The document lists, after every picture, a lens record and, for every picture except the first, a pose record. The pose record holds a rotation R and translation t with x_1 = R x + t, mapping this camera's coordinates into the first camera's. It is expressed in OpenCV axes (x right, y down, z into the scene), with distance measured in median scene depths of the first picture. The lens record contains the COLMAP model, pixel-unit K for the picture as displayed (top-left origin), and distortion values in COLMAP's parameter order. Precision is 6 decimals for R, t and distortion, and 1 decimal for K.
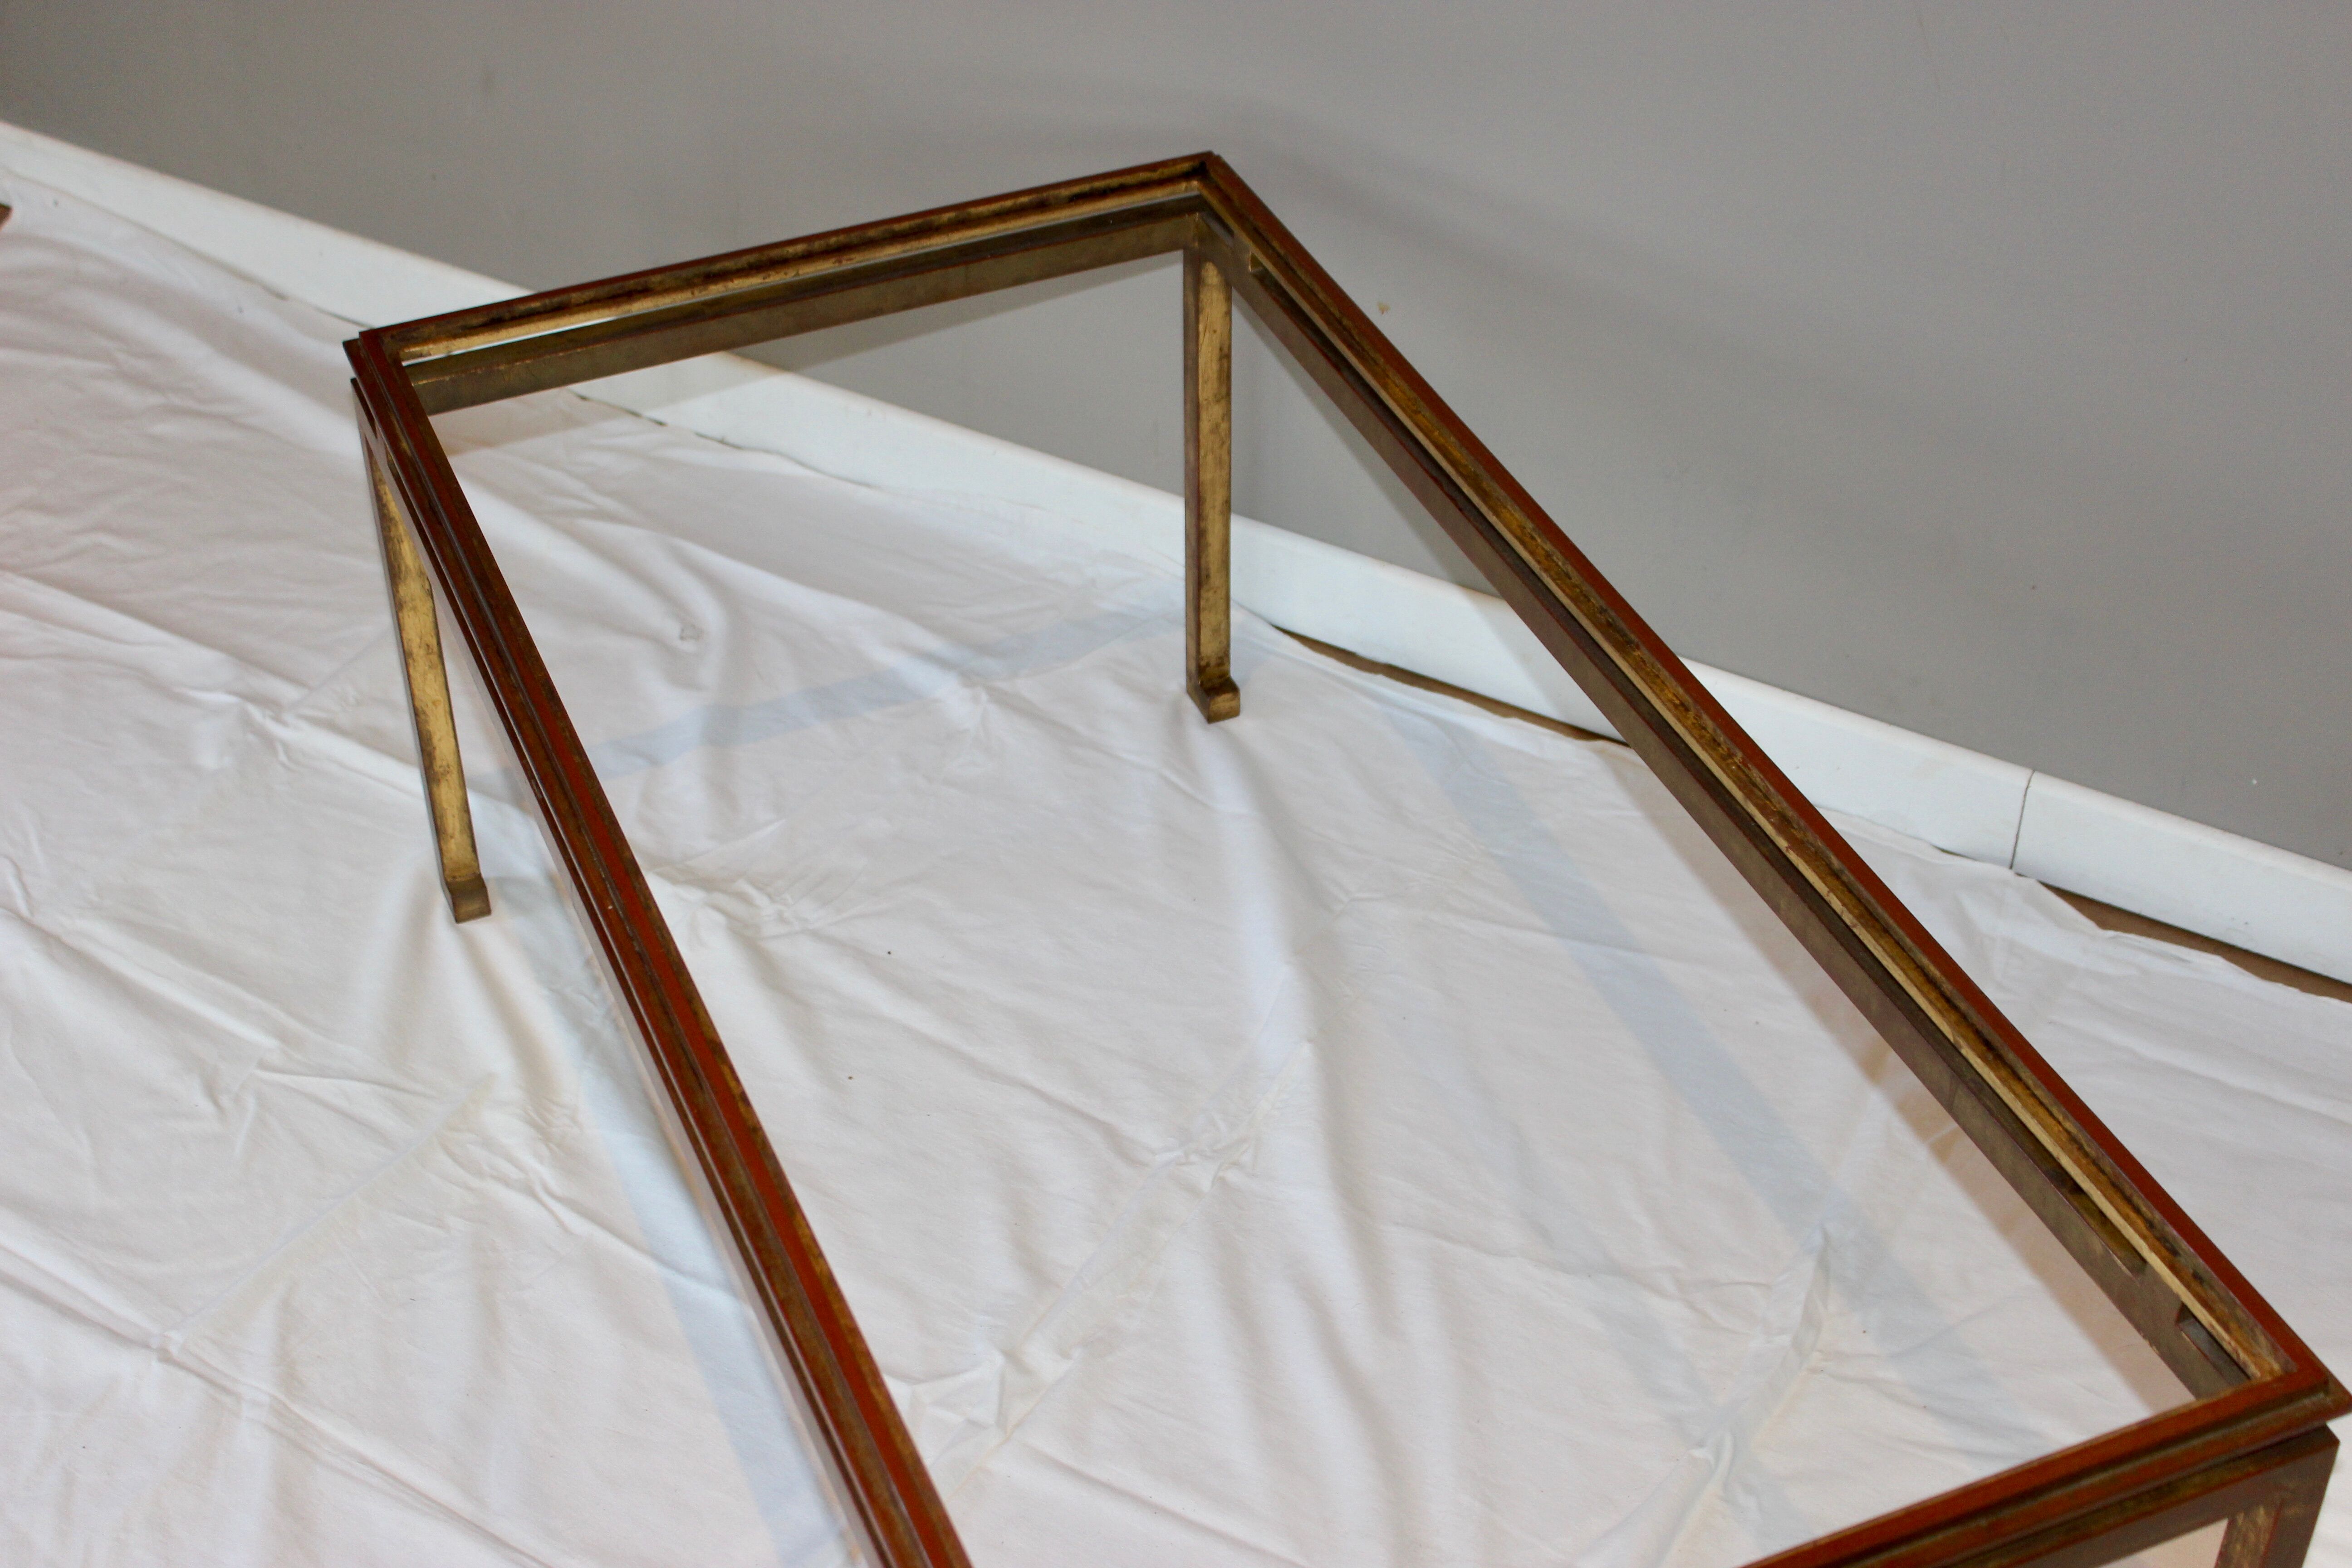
lens RADIAL K [[3375.9, 0, 1155.4], [0, 3375.9, 815.4], [0, 0, 1]] dist [-0.023764, 0.000000]
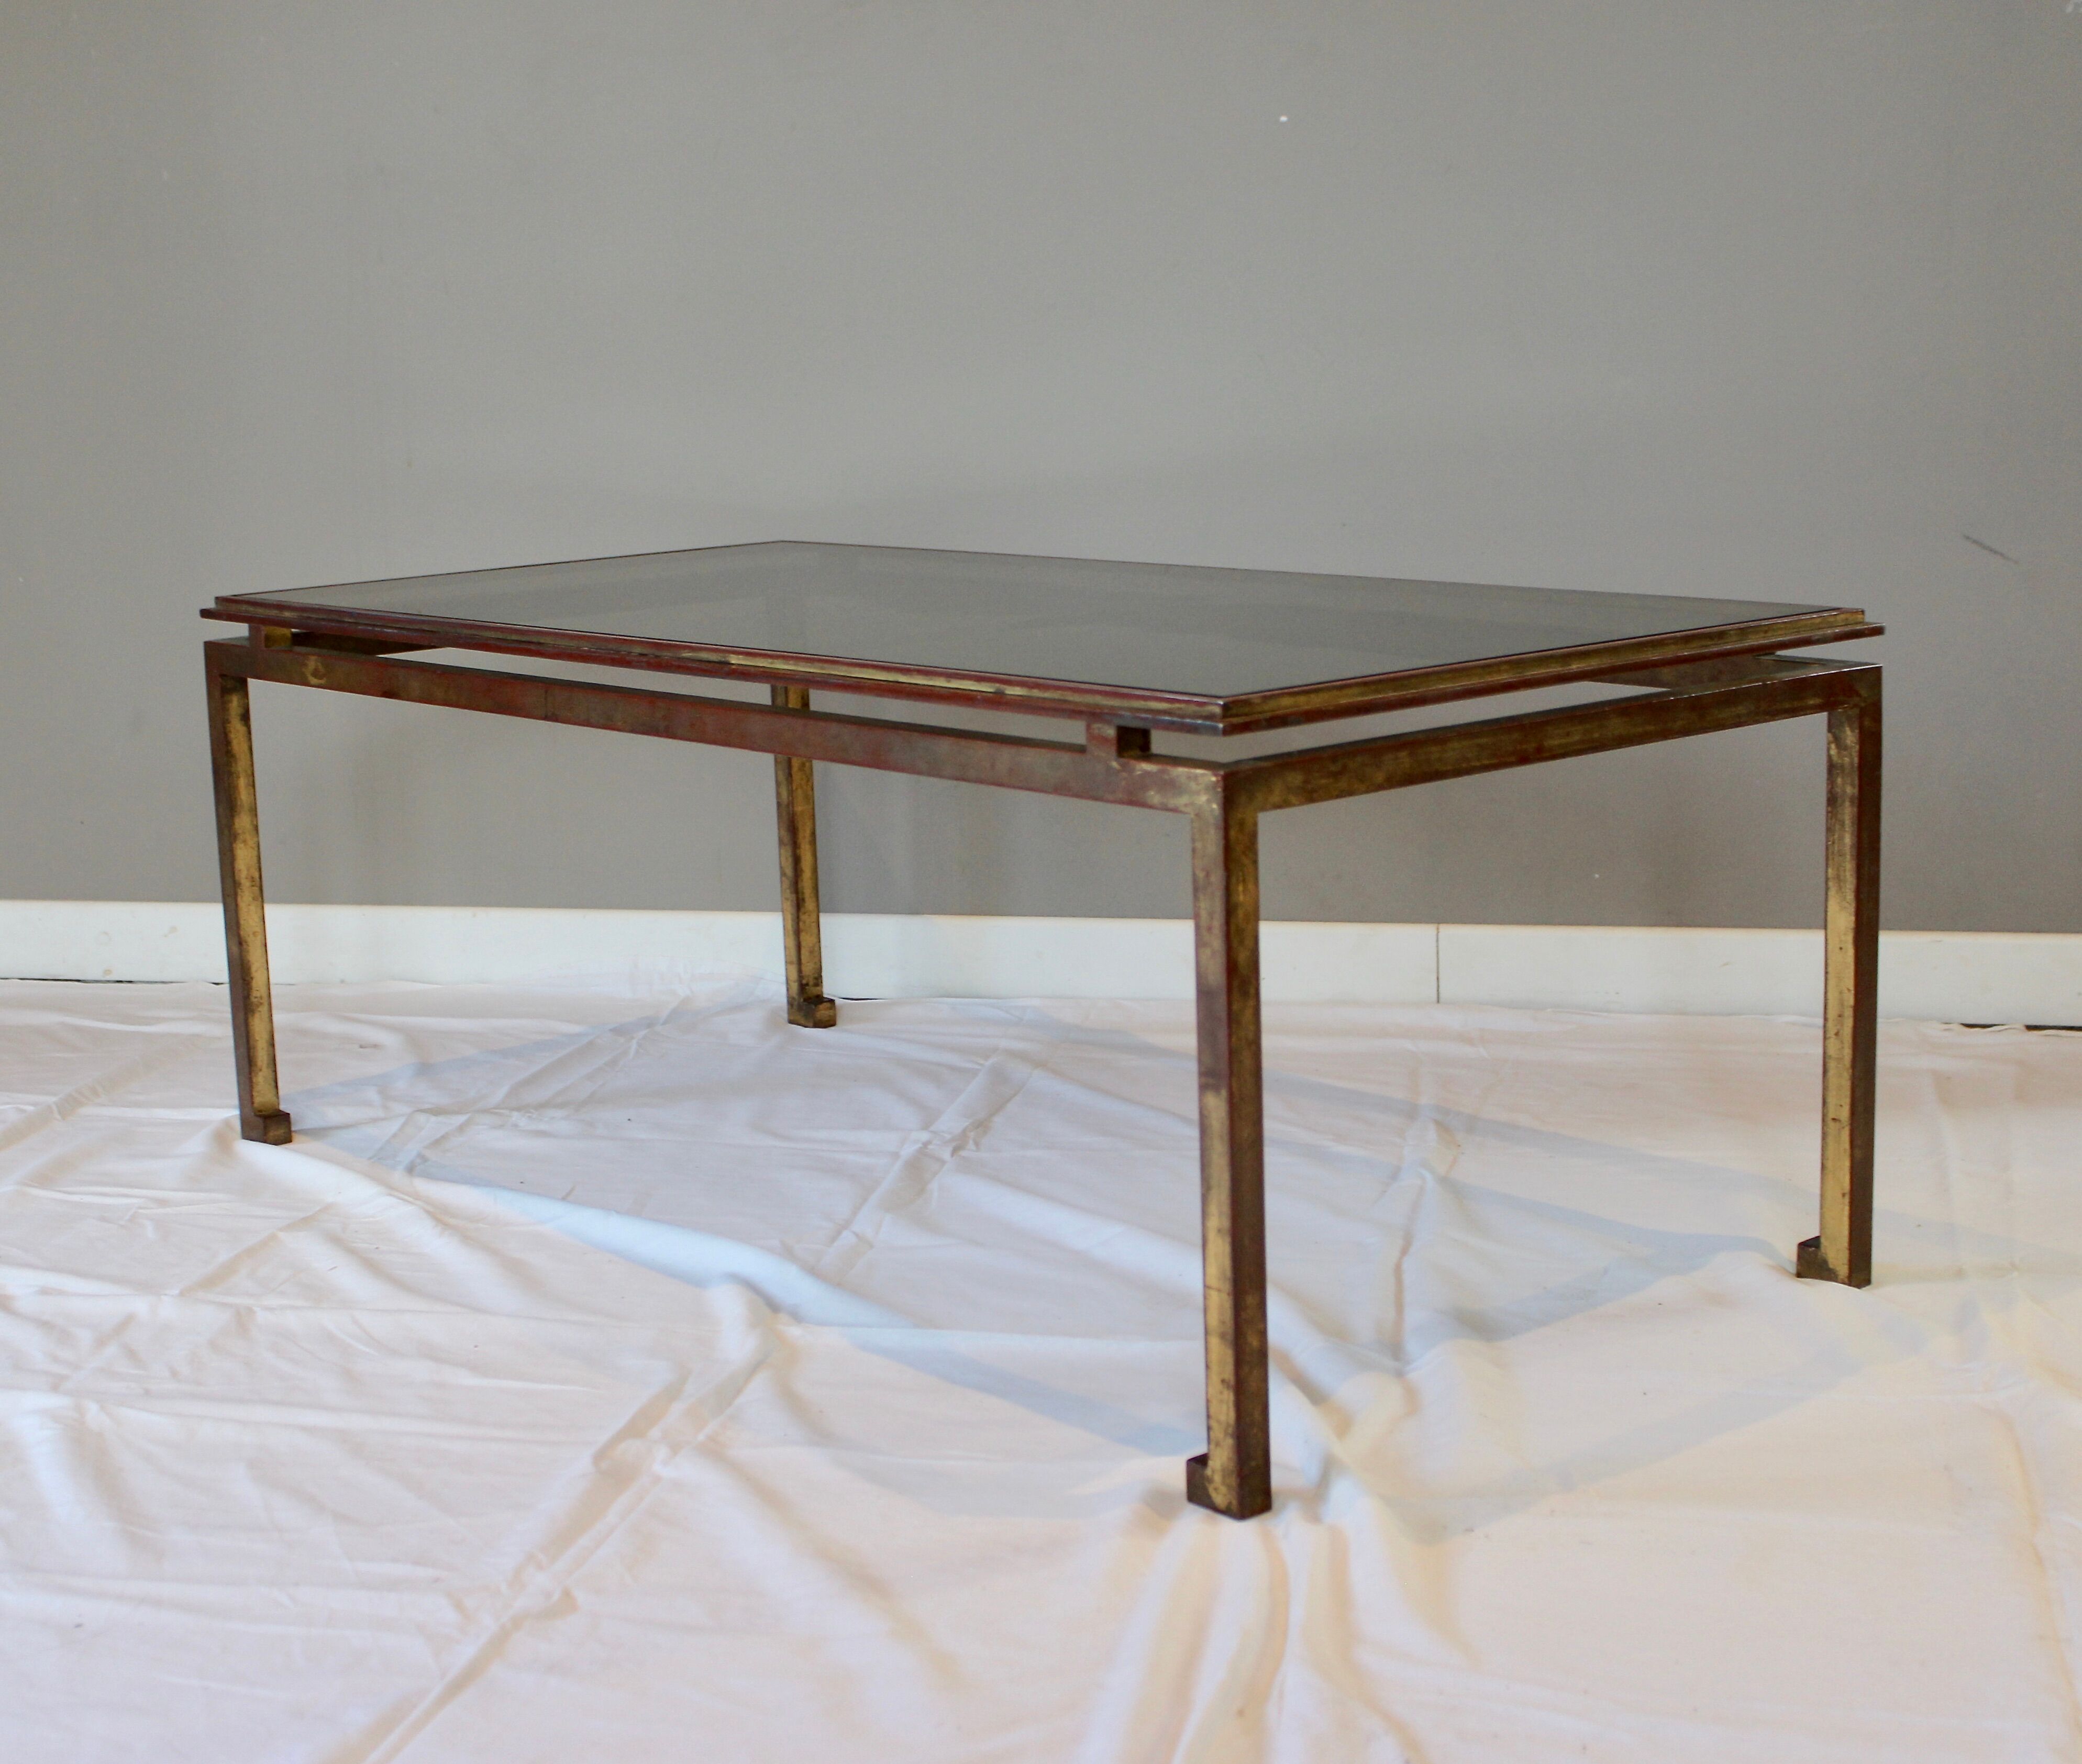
lens RADIAL K [[3176.7, 0, 969.3], [0, 3176.7, 889.0], [0, 0, 1]] dist [-0.048704, 0.000000]
pose [[0.957427, -0.079115, 0.277622, -0.295330], [0.203354, 0.867430, -0.454106, 0.555060], [-0.204891, 0.491229, 0.846589, -0.048823]]
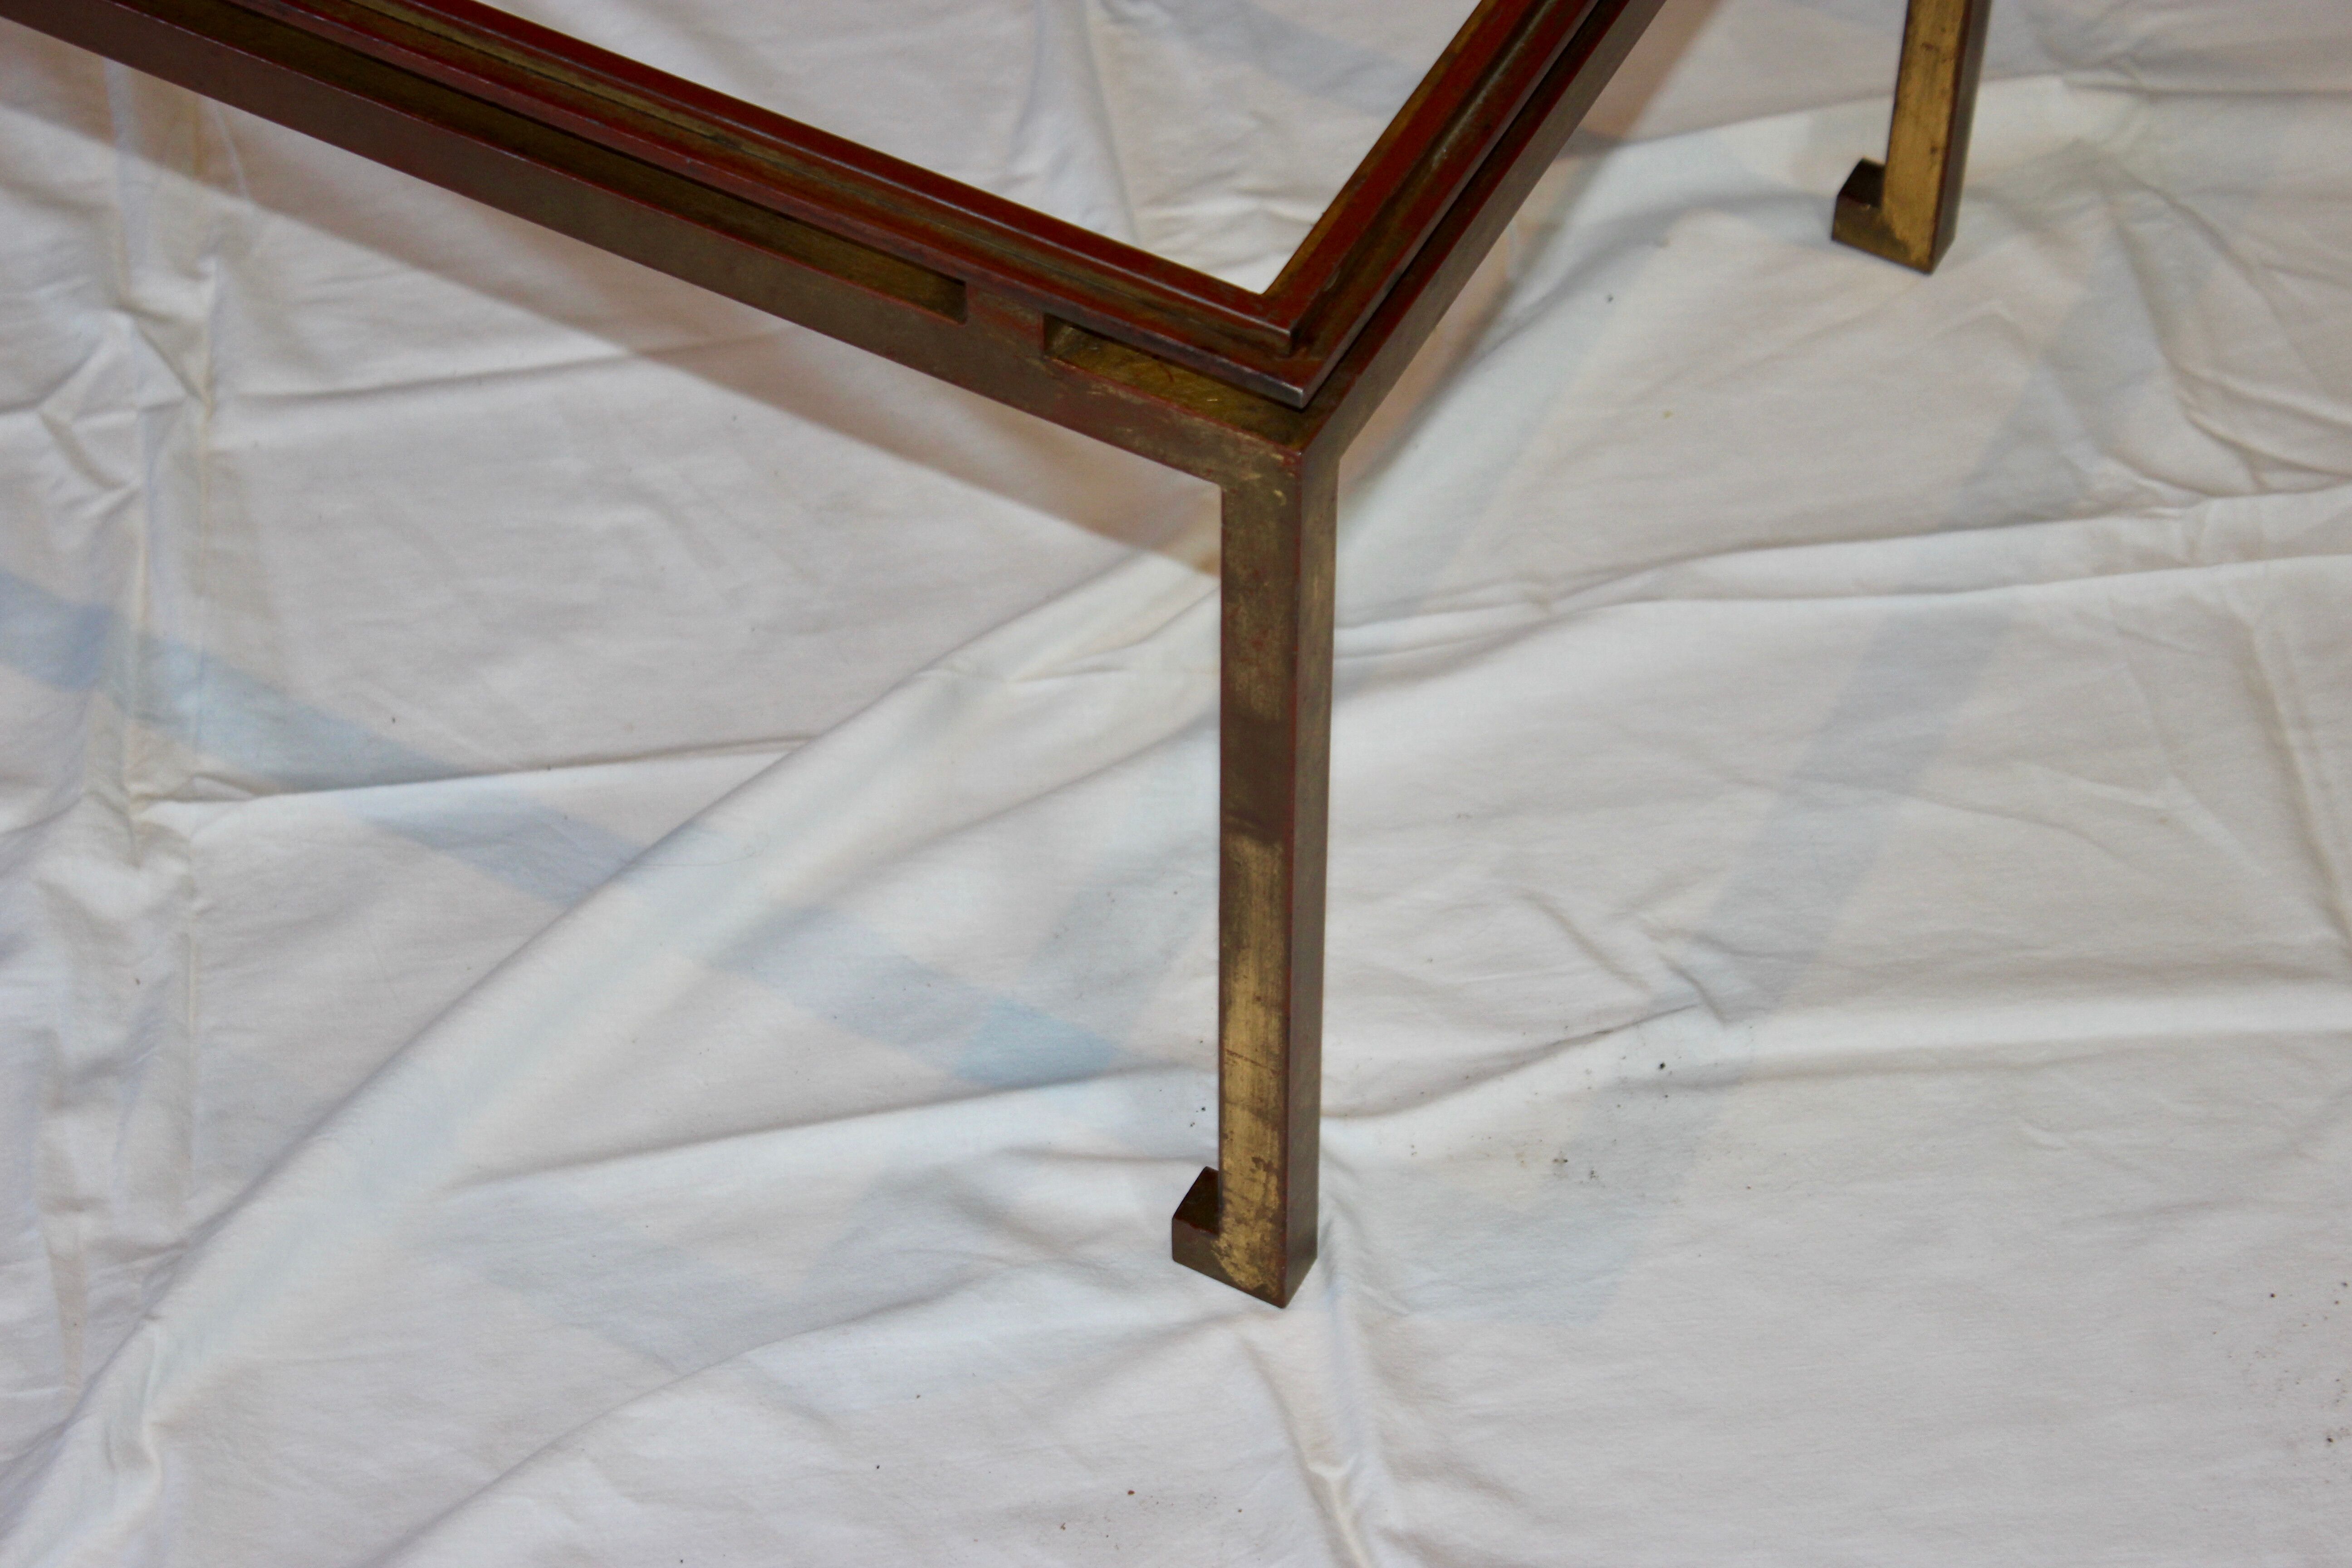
lens RADIAL K [[5293.5, 0, 1165.7], [0, 5293.5, 796.2], [0, 0, 1]] dist [0.058813, 0.000000]
pose [[0.776795, -0.477553, 0.410527, -0.335295], [0.393651, 0.877045, 0.275375, 0.034465], [-0.491557, -0.052306, 0.869273, -0.009912]]
